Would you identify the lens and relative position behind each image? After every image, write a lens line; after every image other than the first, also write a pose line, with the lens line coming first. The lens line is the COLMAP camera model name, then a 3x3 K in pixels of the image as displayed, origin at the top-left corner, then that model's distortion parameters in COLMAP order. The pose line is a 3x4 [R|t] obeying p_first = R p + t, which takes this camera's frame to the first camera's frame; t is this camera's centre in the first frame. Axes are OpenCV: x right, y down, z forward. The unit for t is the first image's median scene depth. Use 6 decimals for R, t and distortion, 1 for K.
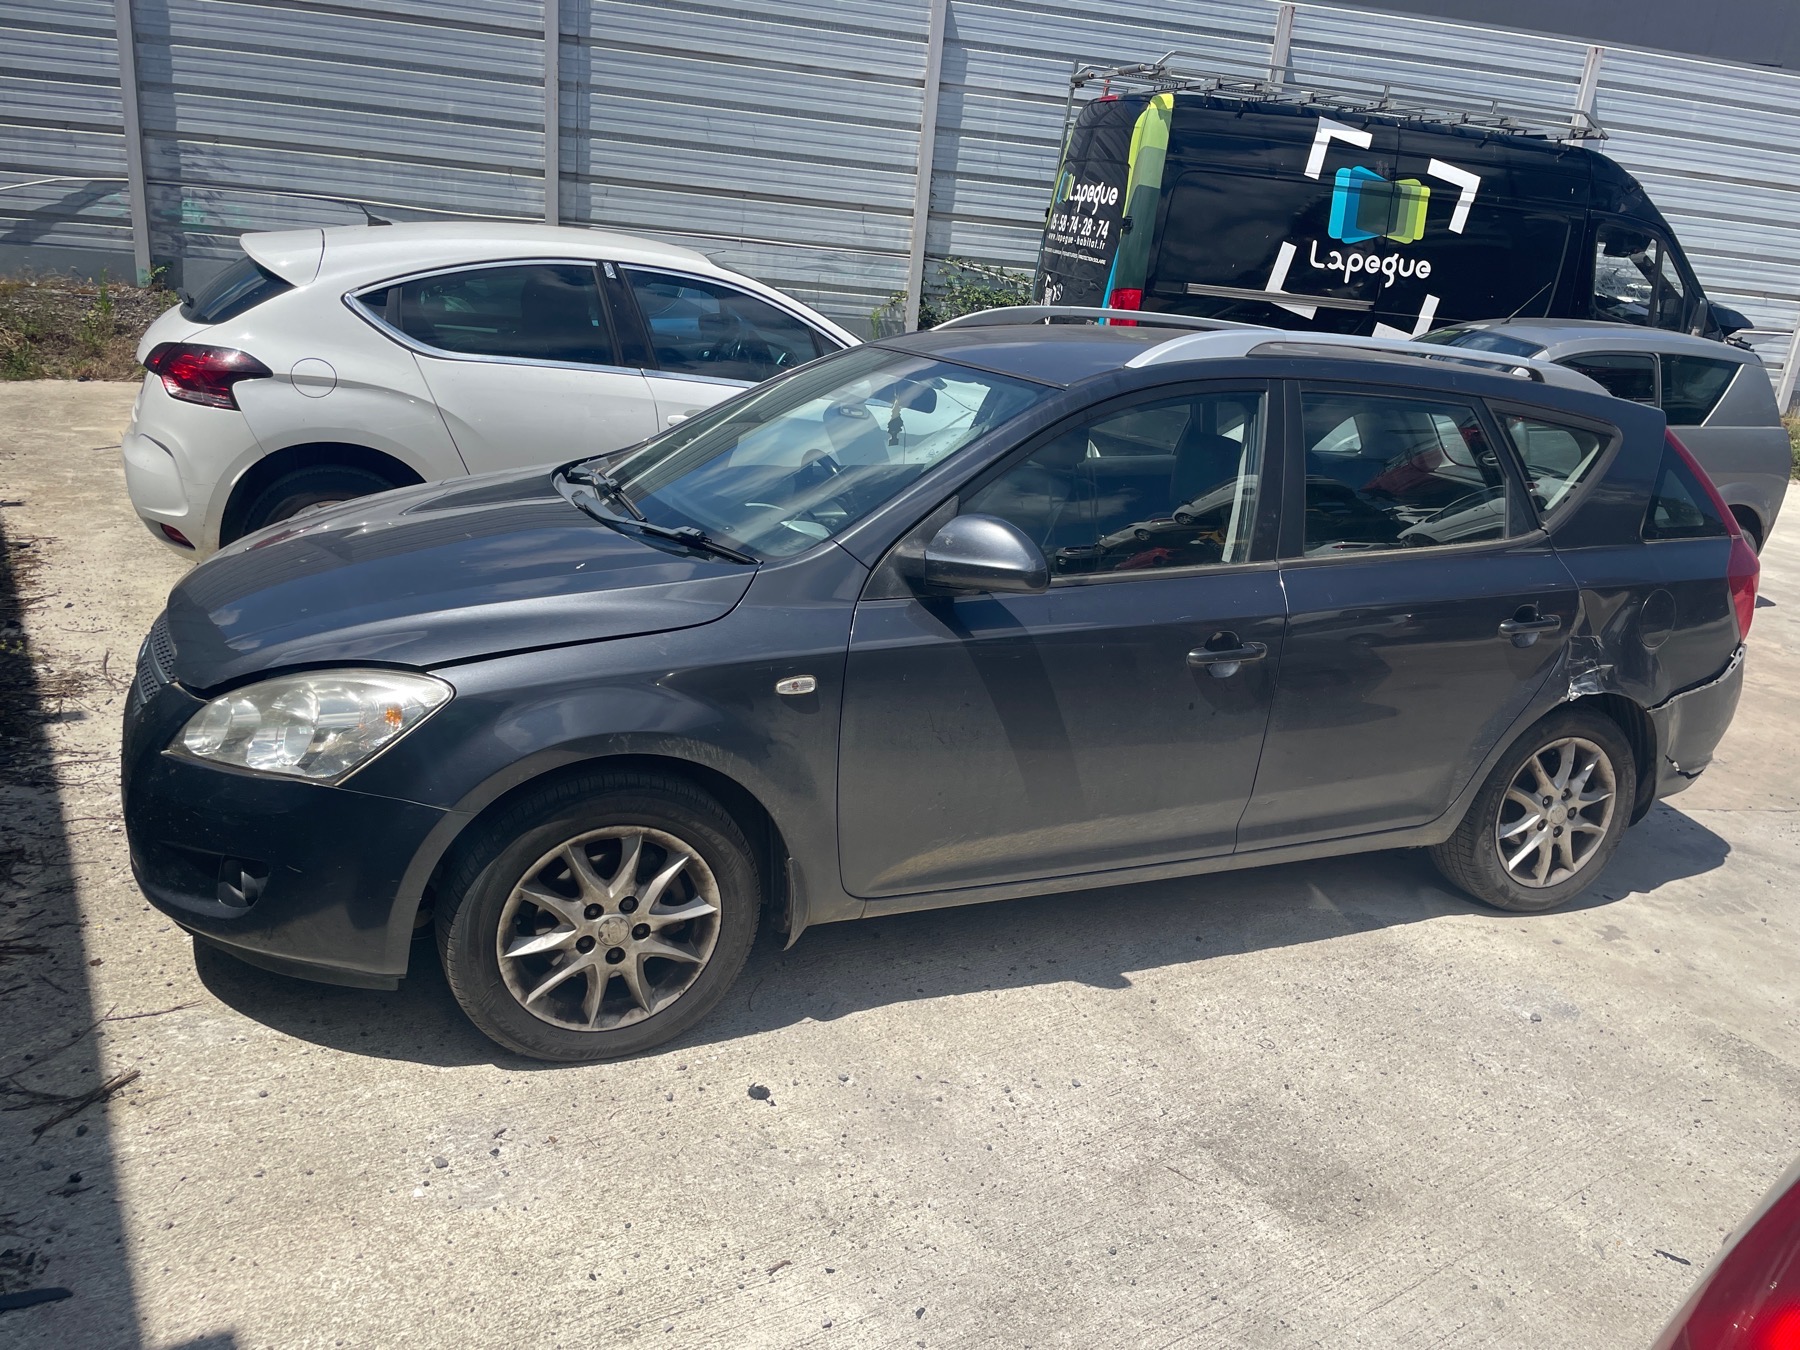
lens RADIAL K [[1368.9, 0, 904.0], [0, 1368.9, 684.5], [0, 0, 1]] dist [0.084555, -0.117124]
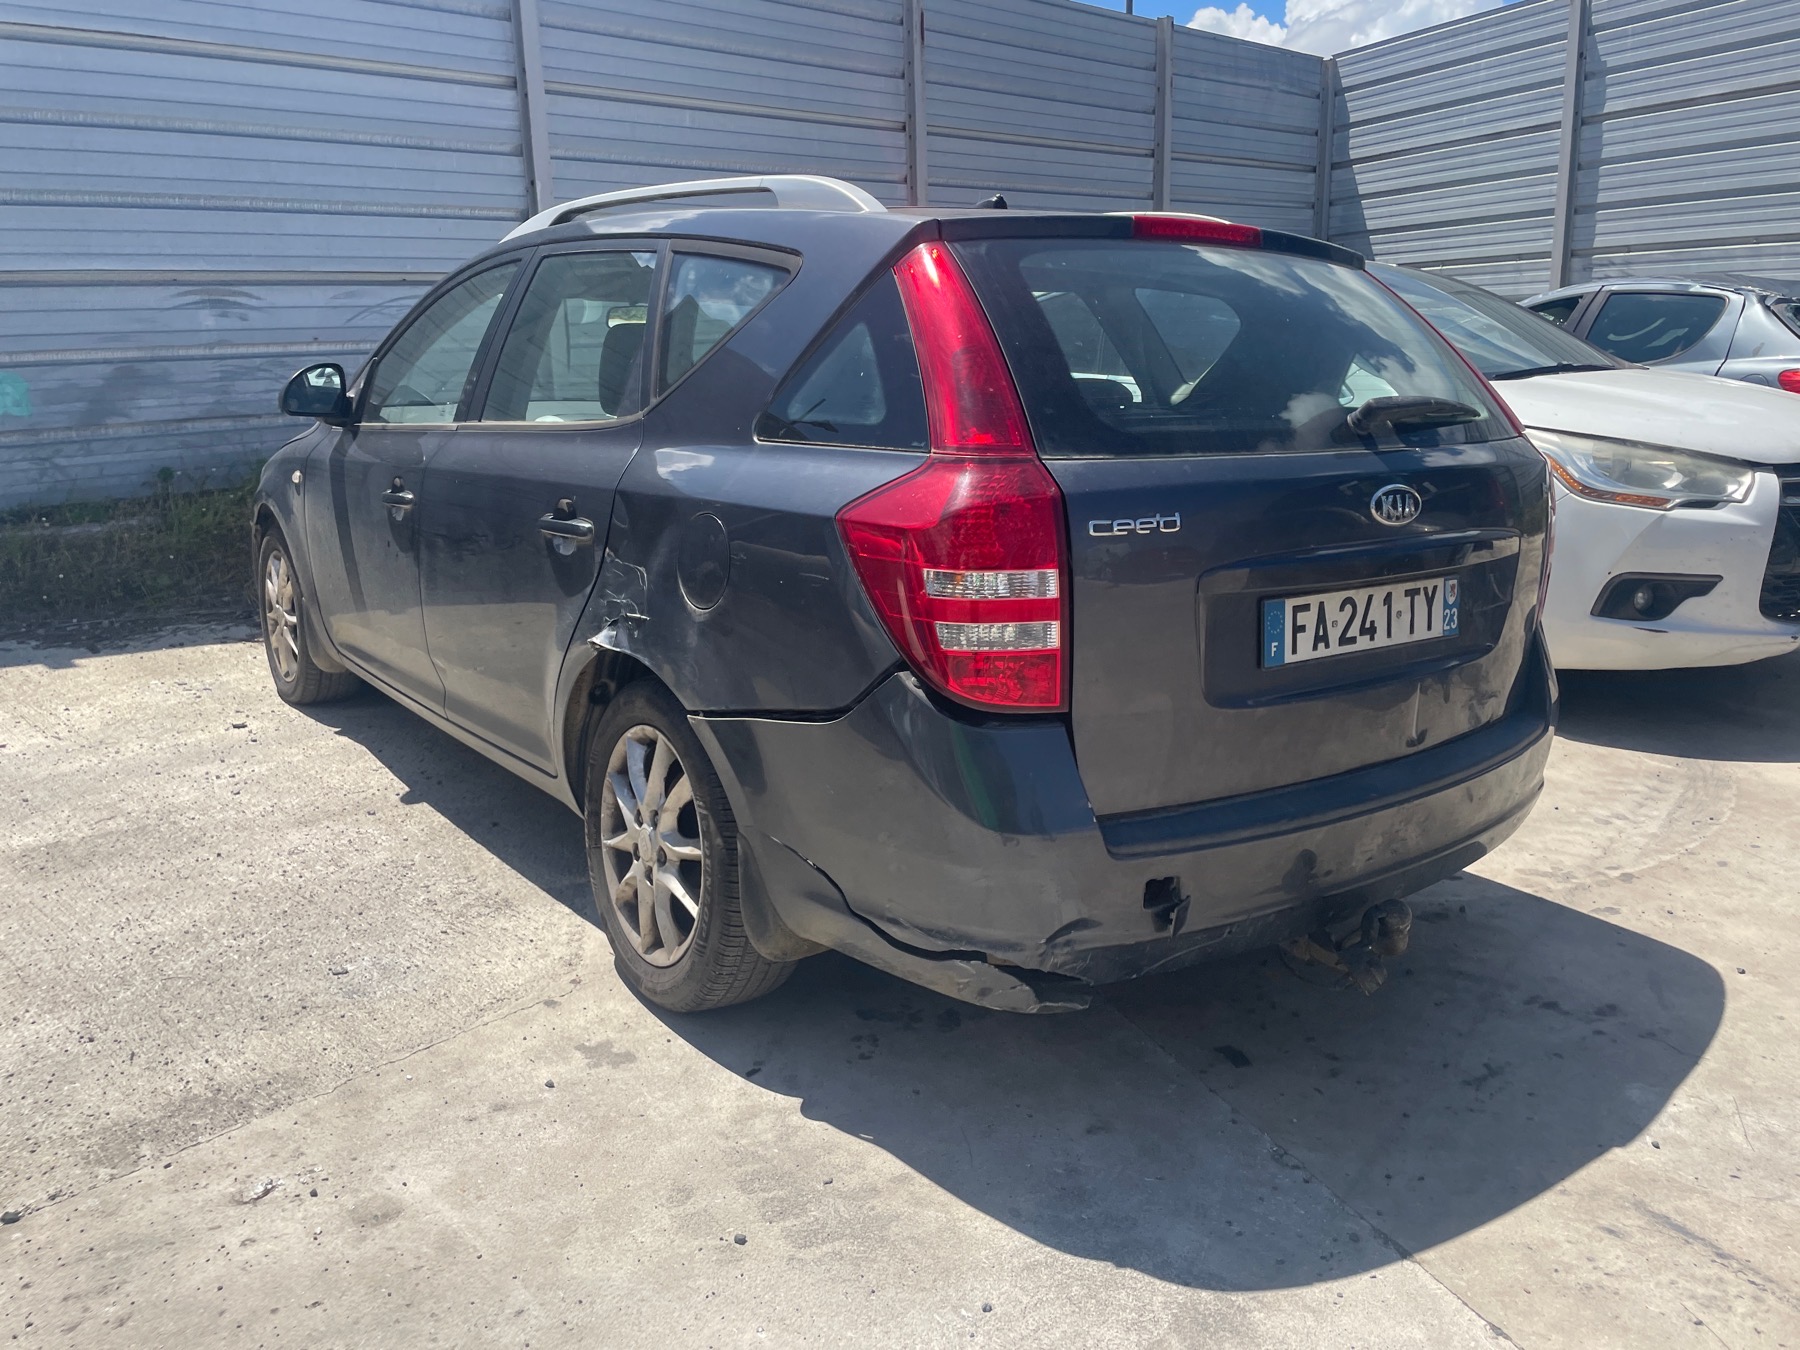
lens RADIAL K [[1375.1, 0, 895.2], [0, 1375.1, 647.0], [0, 0, 1]] dist [0.077544, -0.104435]
pose [[0.204396, 0.136642, -0.969304, 0.607150], [-0.271233, 0.959345, 0.078043, -0.044266], [0.940561, 0.246955, 0.233148, 0.507222]]
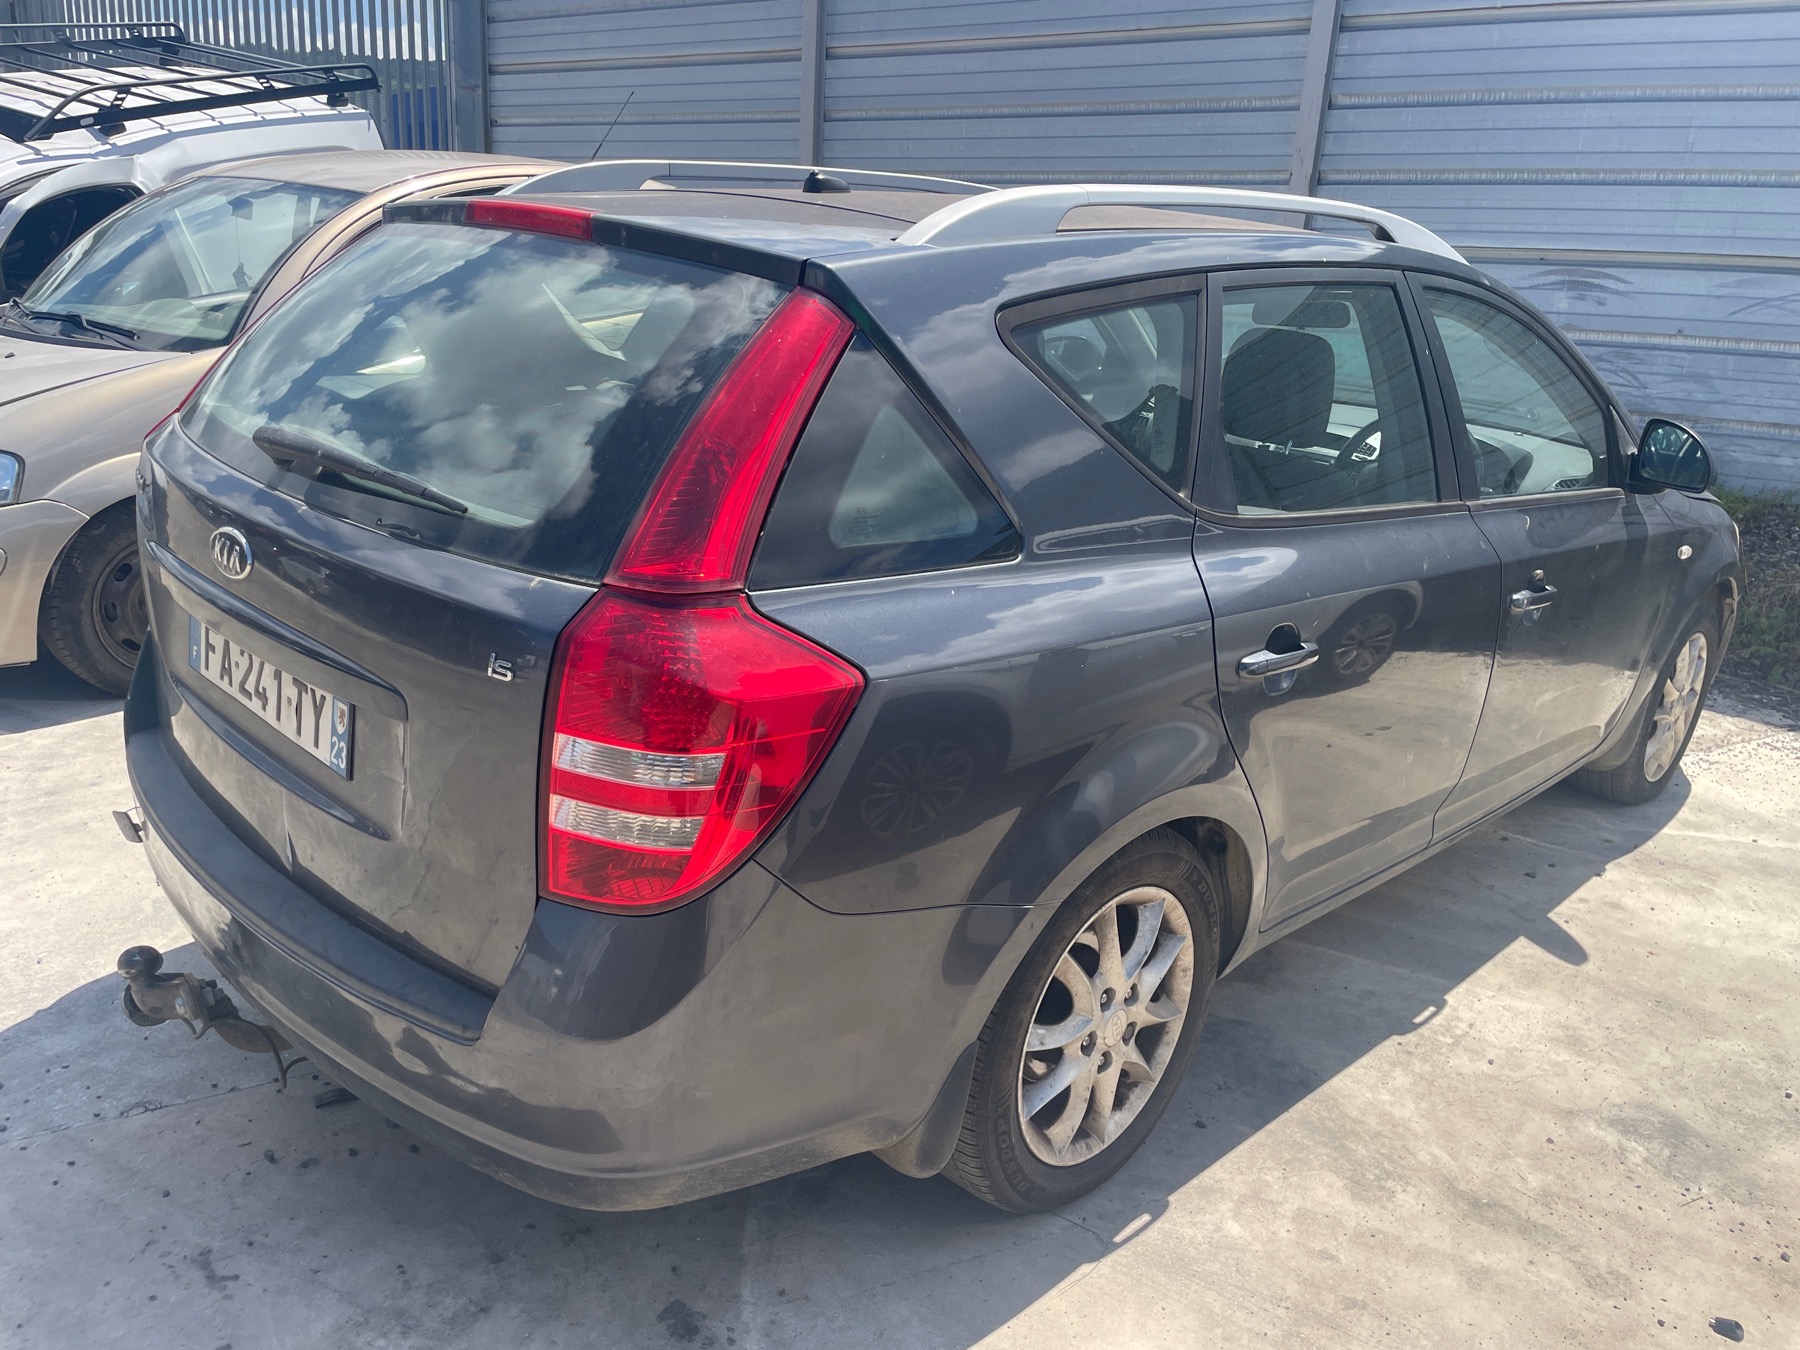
lens RADIAL K [[1368.9, 0, 904.0], [0, 1368.9, 684.5], [0, 0, 1]] dist [0.084555, -0.117124]
pose [[-0.927699, -0.021638, -0.372702, 0.308223], [-0.231995, 0.815573, 0.530113, -0.223626], [0.292495, 0.578250, -0.761625, 0.917955]]
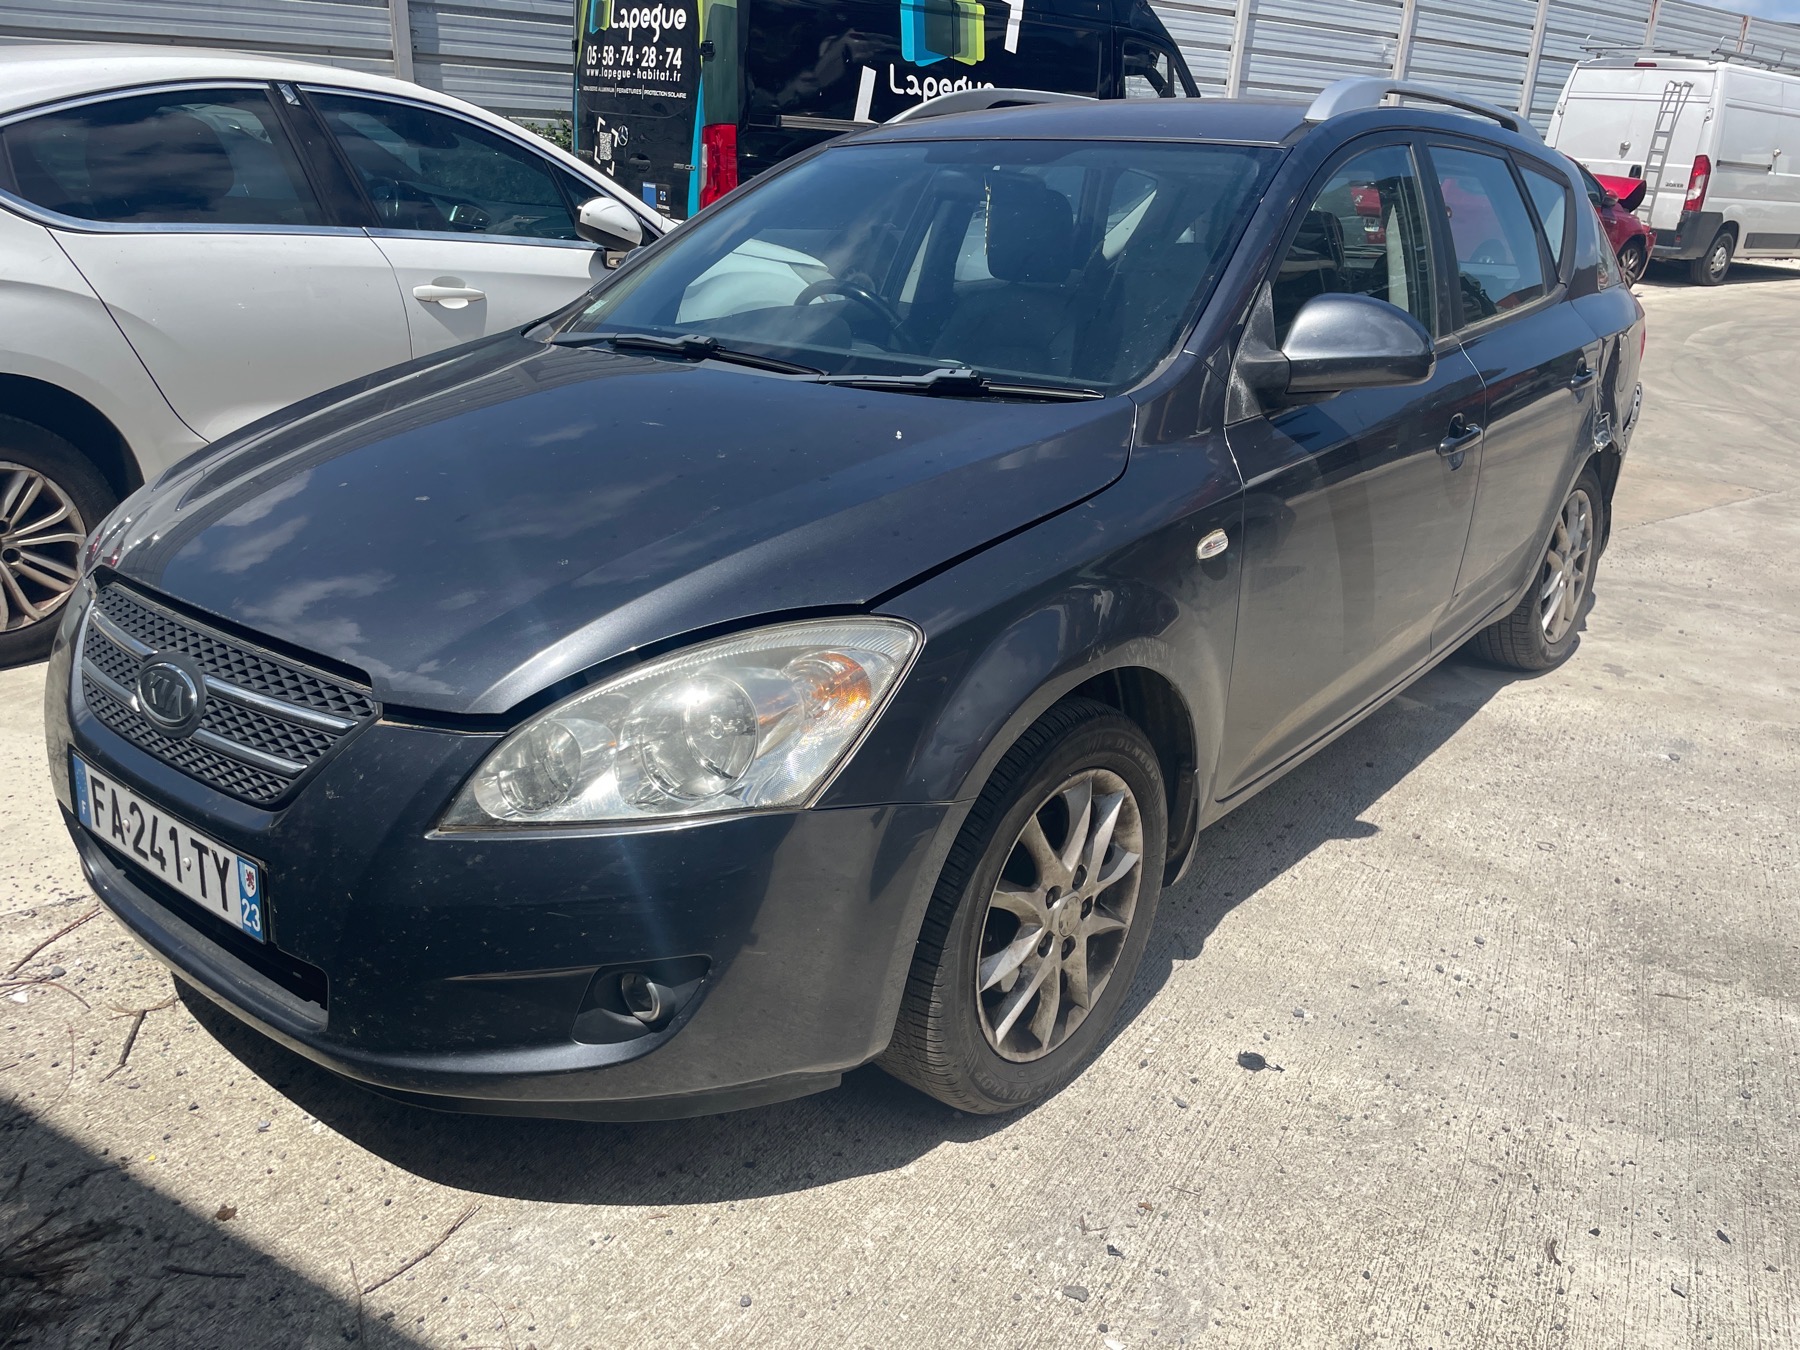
lens RADIAL K [[1368.9, 0, 904.0], [0, 1368.9, 684.5], [0, 0, 1]] dist [0.084555, -0.117124]
pose [[0.893781, -0.213093, 0.394648, -0.213917], [0.180621, 0.976428, 0.118167, -0.017553], [-0.410526, -0.034333, 0.911202, 0.142248]]
